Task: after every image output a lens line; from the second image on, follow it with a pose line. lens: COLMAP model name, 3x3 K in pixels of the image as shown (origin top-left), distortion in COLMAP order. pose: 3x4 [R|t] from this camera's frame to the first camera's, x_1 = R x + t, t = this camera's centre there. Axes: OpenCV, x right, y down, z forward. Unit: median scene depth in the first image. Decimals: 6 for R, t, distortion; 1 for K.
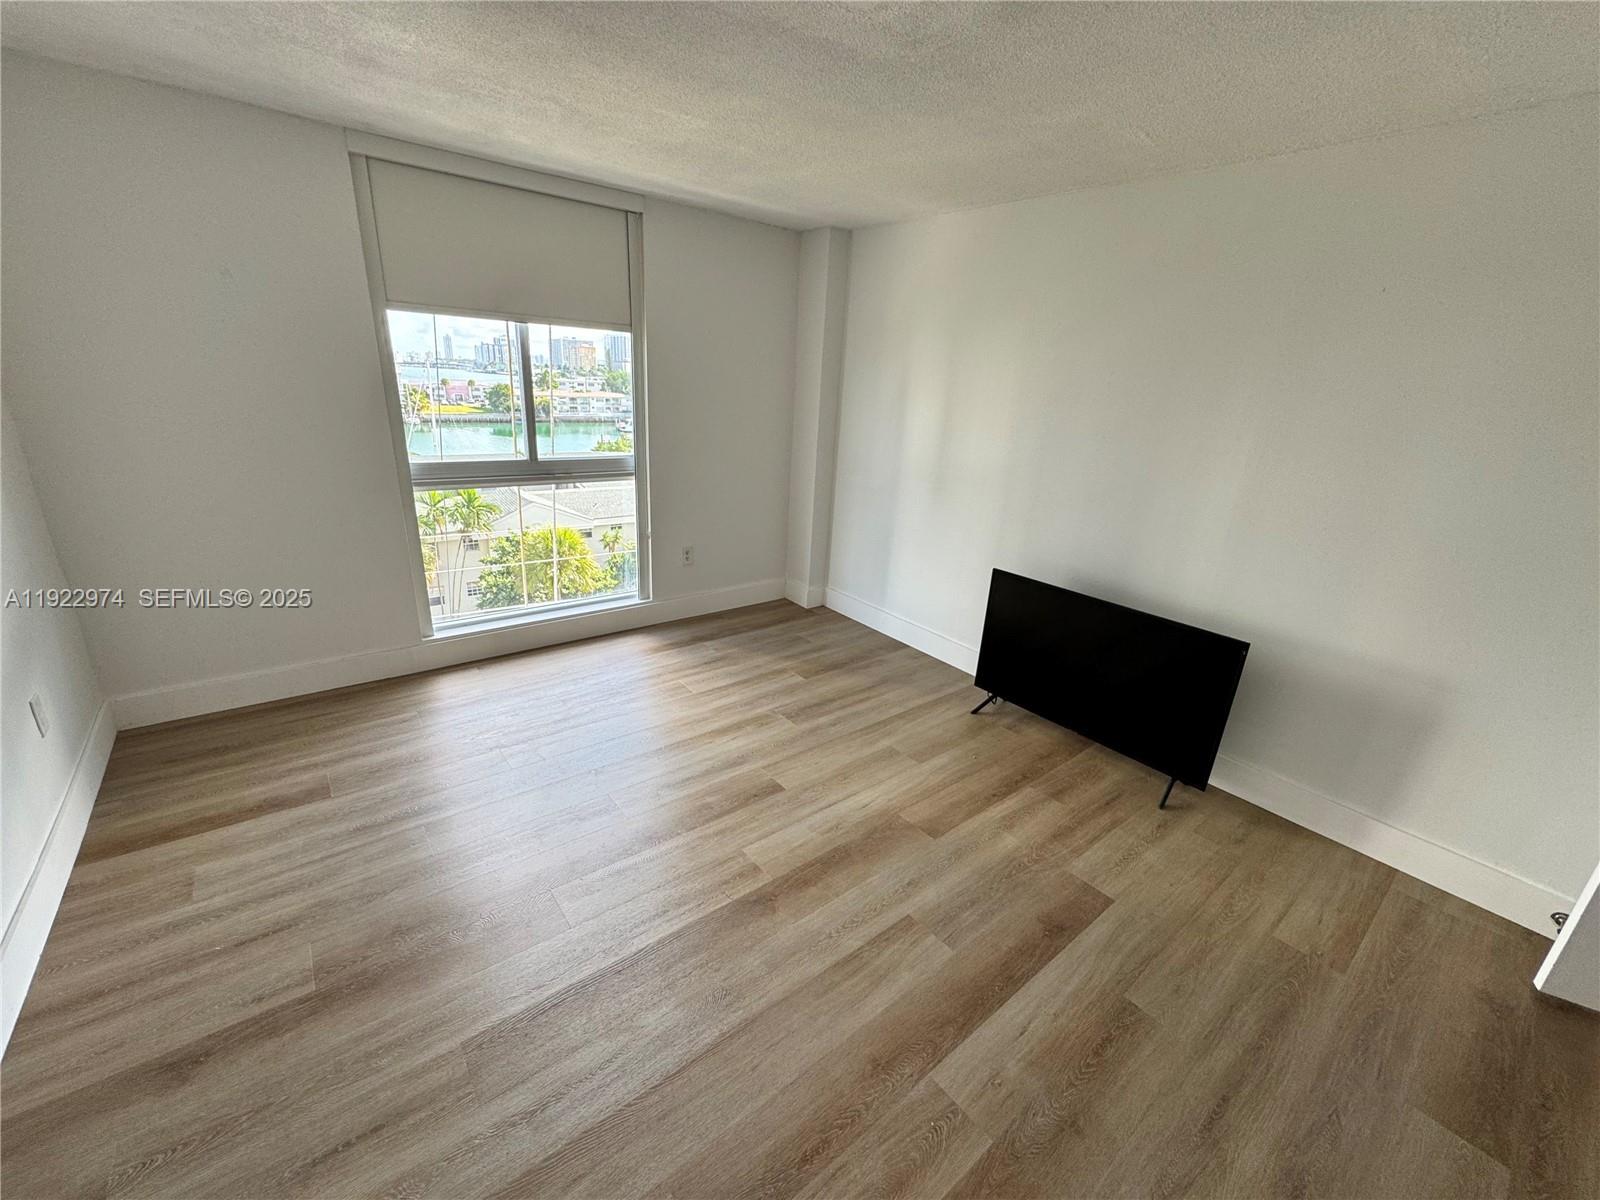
lens RADIAL K [[641.8, 0, 795.9], [0, 641.8, 596.9], [0, 0, 1]] dist [-0.001312, 0.000292]
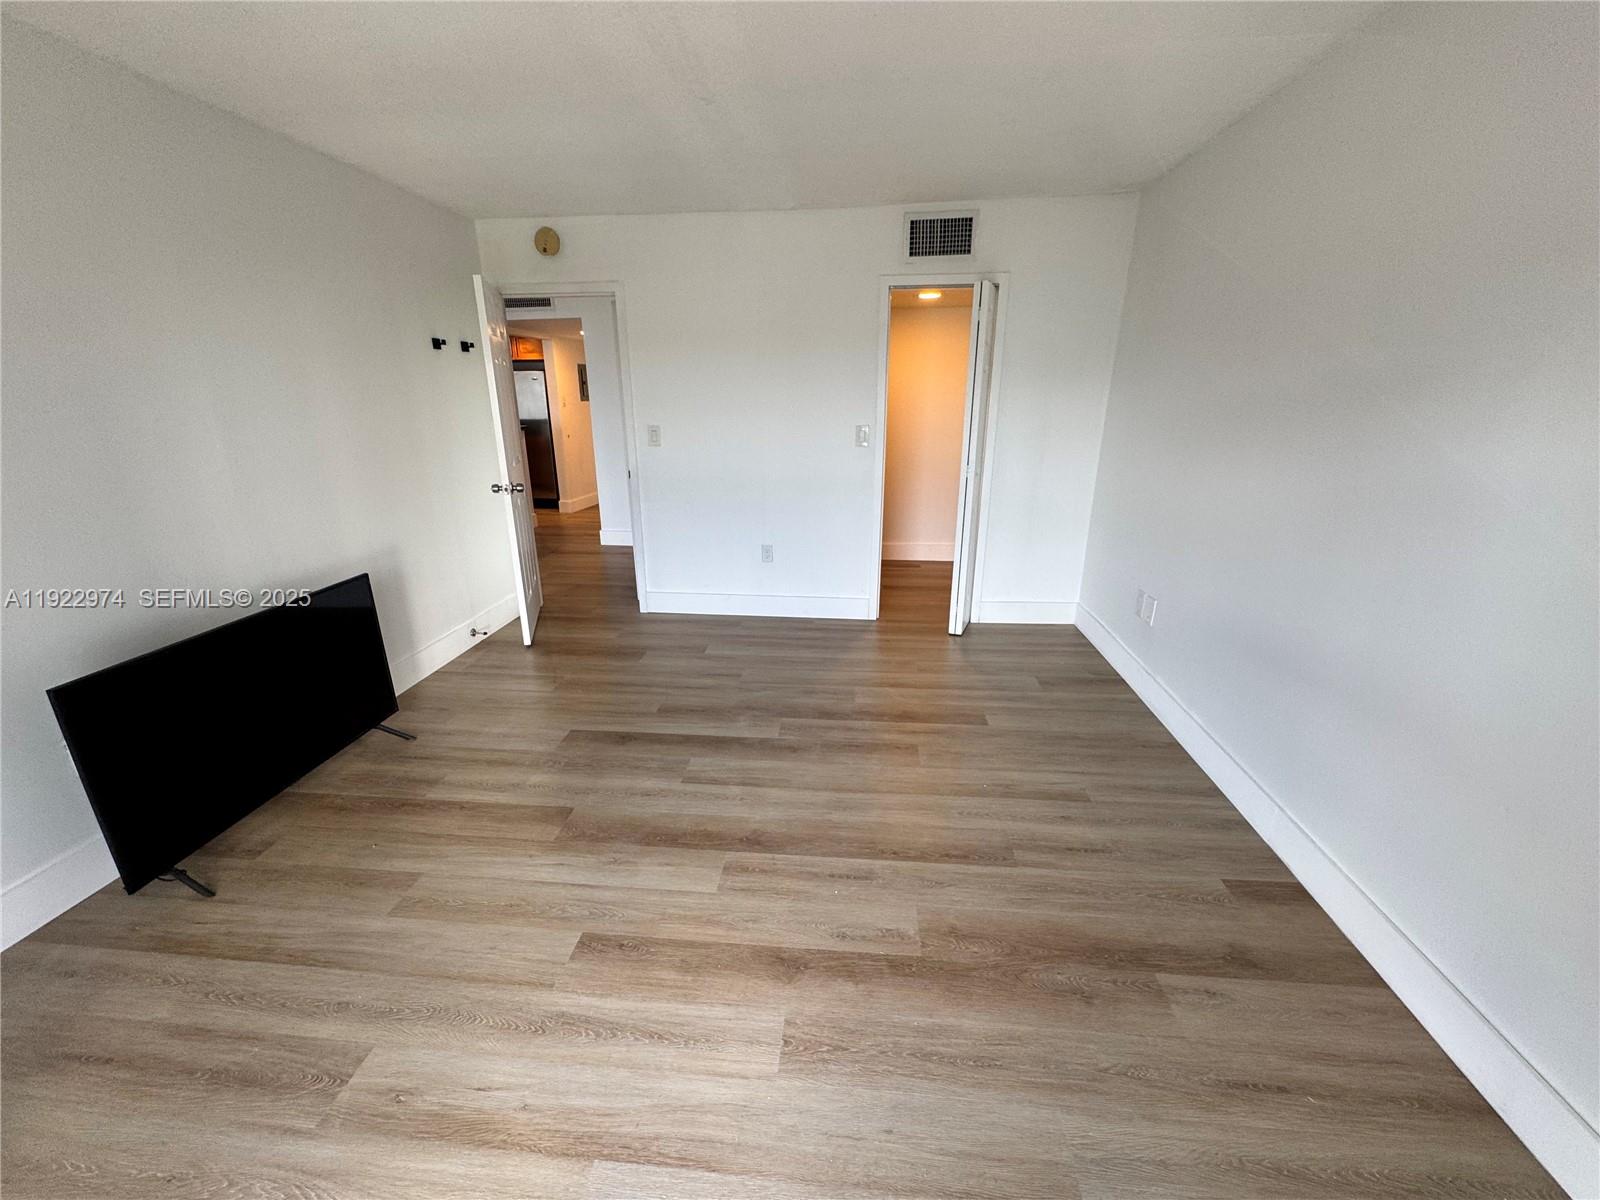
lens RADIAL K [[641.8, 0, 795.9], [0, 641.8, 596.9], [0, 0, 1]] dist [-0.001312, 0.000292]
pose [[-0.714968, -0.261852, 0.648270, -0.530292], [0.192654, 0.817536, 0.542697, -0.330126], [-0.672090, 0.512903, -0.534065, 1.010399]]
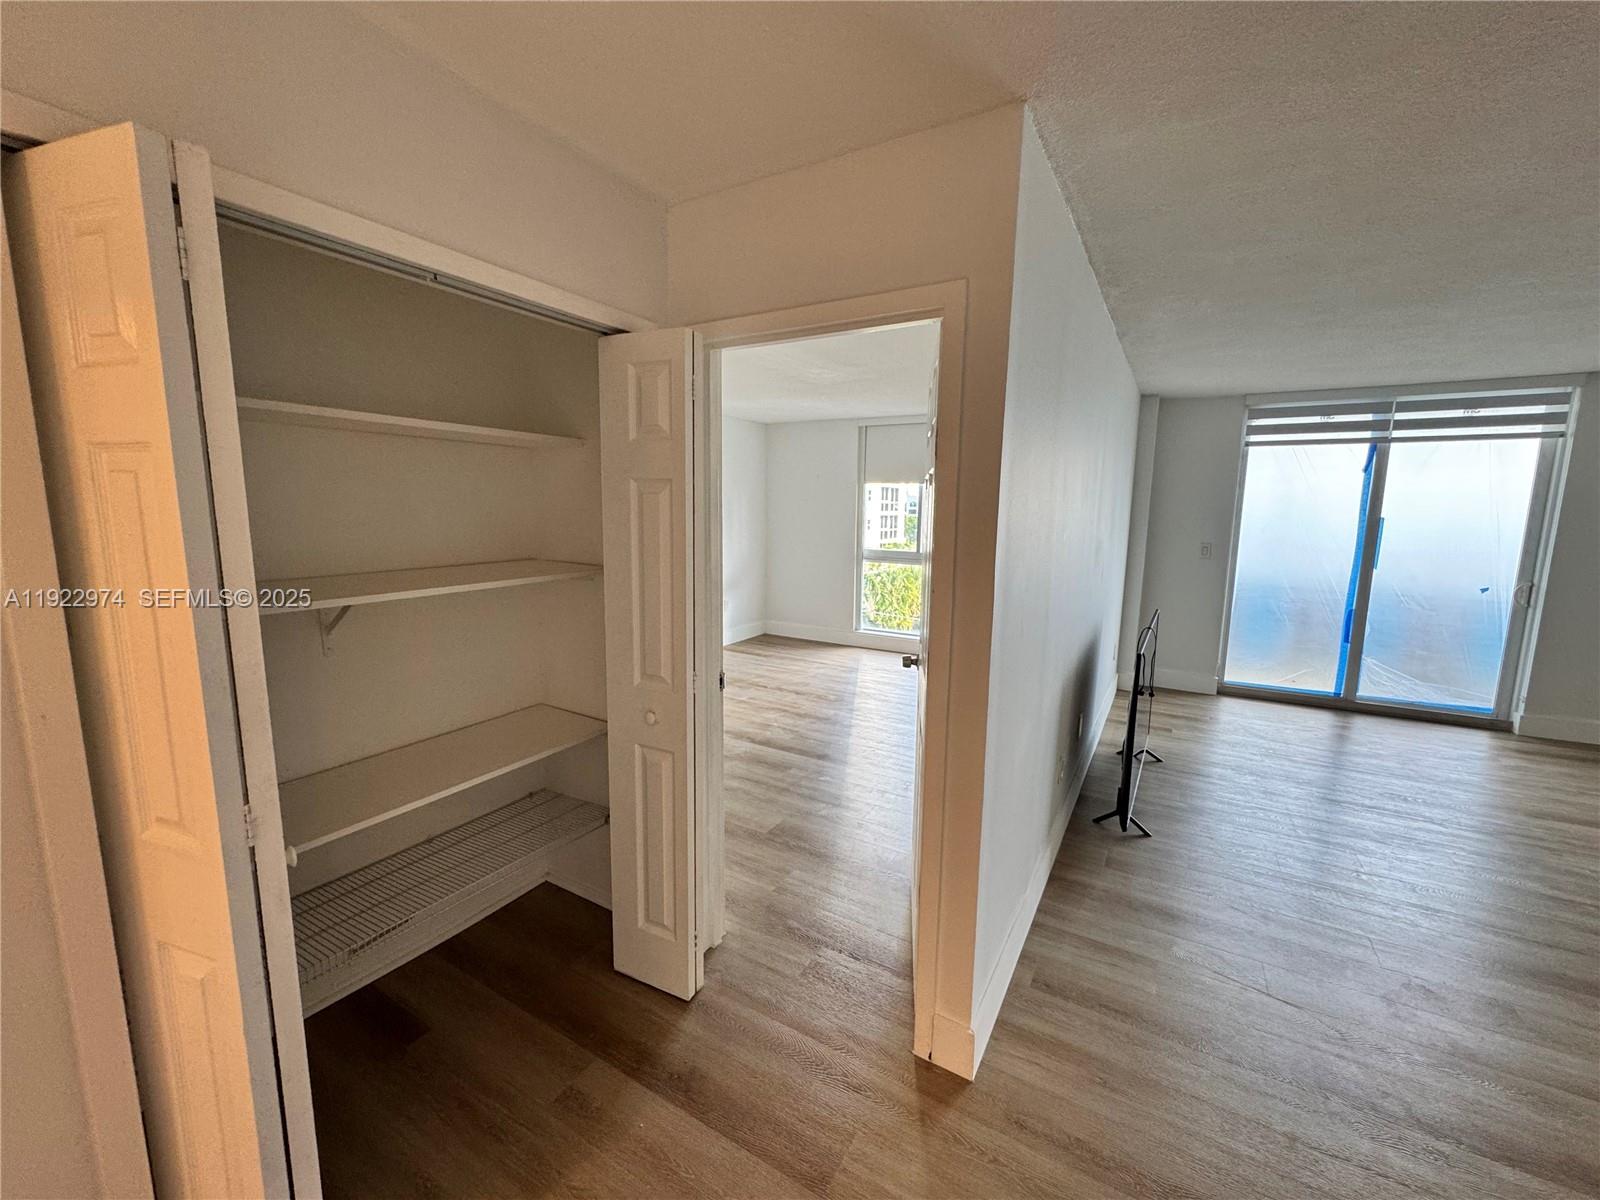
lens RADIAL K [[634.1, 0, 800.0], [0, 634.1, 600.0], [0, 0, 1]] dist [-0.001644, -0.000177]
pose [[0.355375, 0.086351, -0.930727, 1.637846], [-0.290736, 0.956544, -0.022264, 0.086124], [0.888359, 0.278507, 0.365037, 0.061954]]
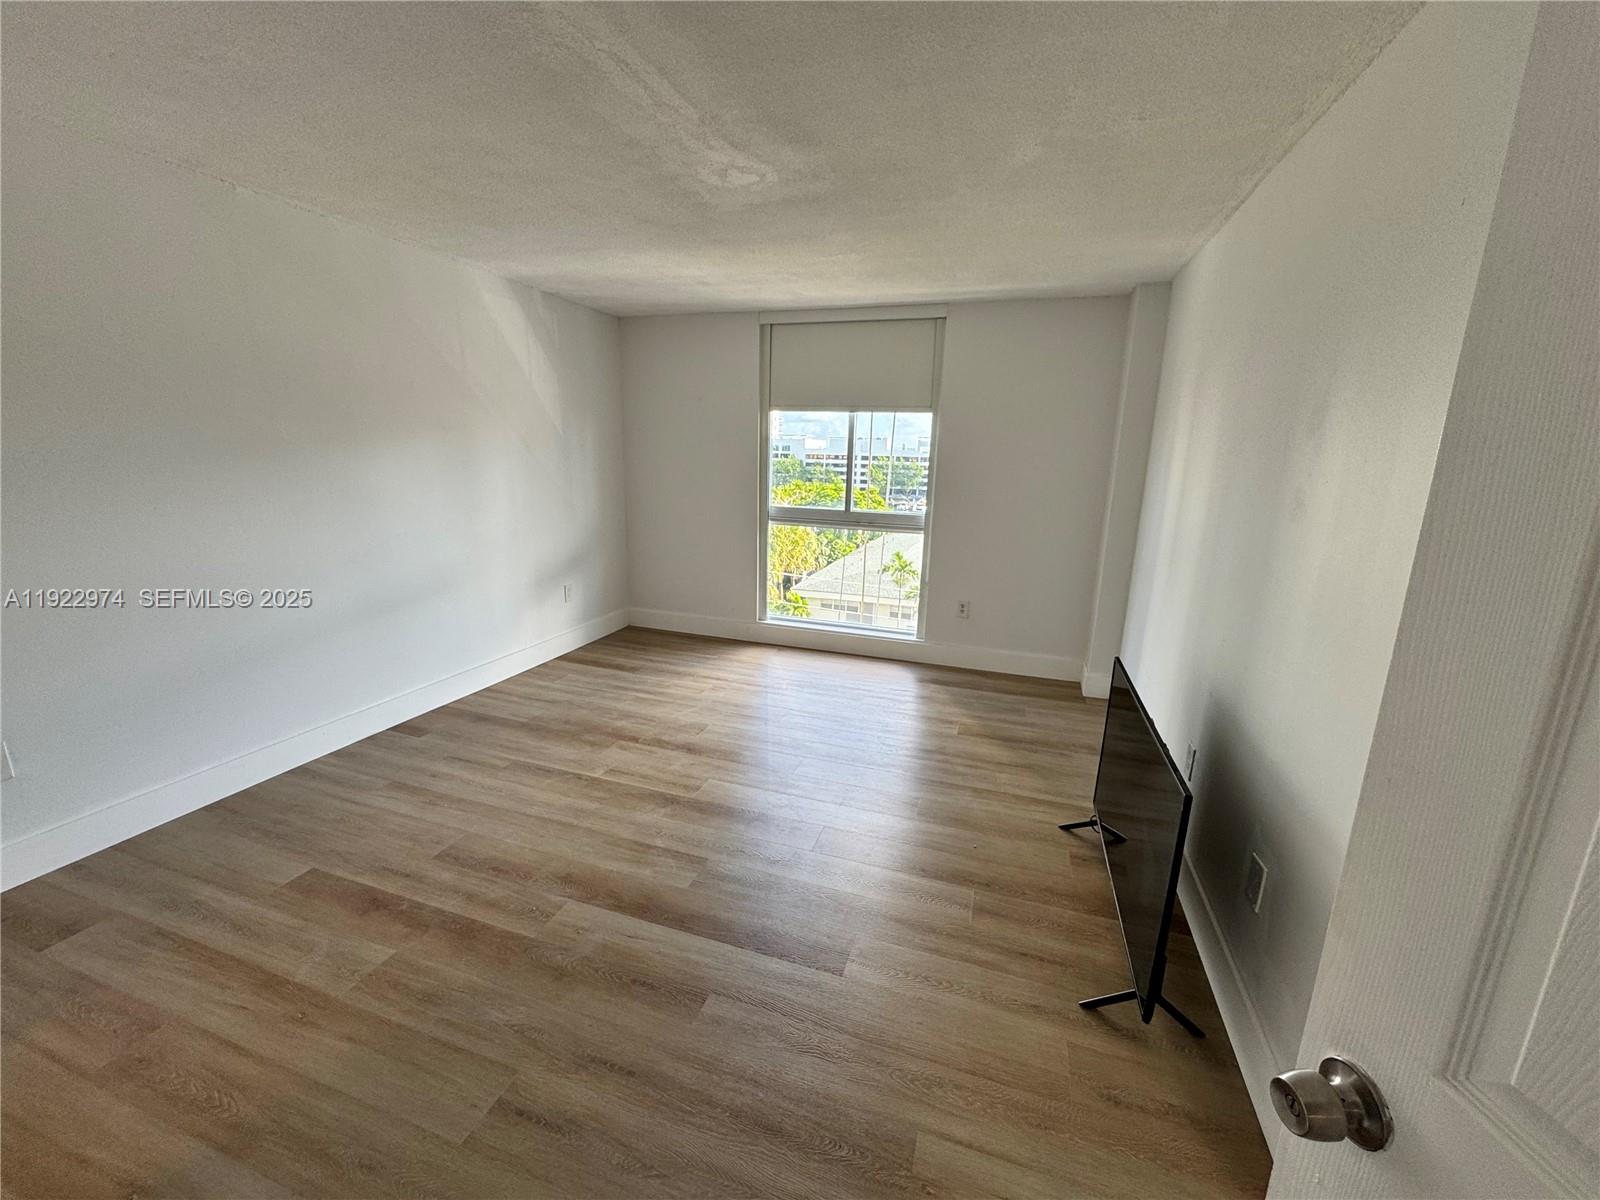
lens RADIAL K [[640.4, 0, 800.0], [0, 640.4, 600.0], [0, 0, 1]] dist [-0.001047, 0.000341]
pose [[0.547925, 0.152052, -0.822592, 0.891975], [-0.265158, 0.964204, 0.001607, -0.012000], [0.793391, 0.217236, 0.568629, 0.268885]]
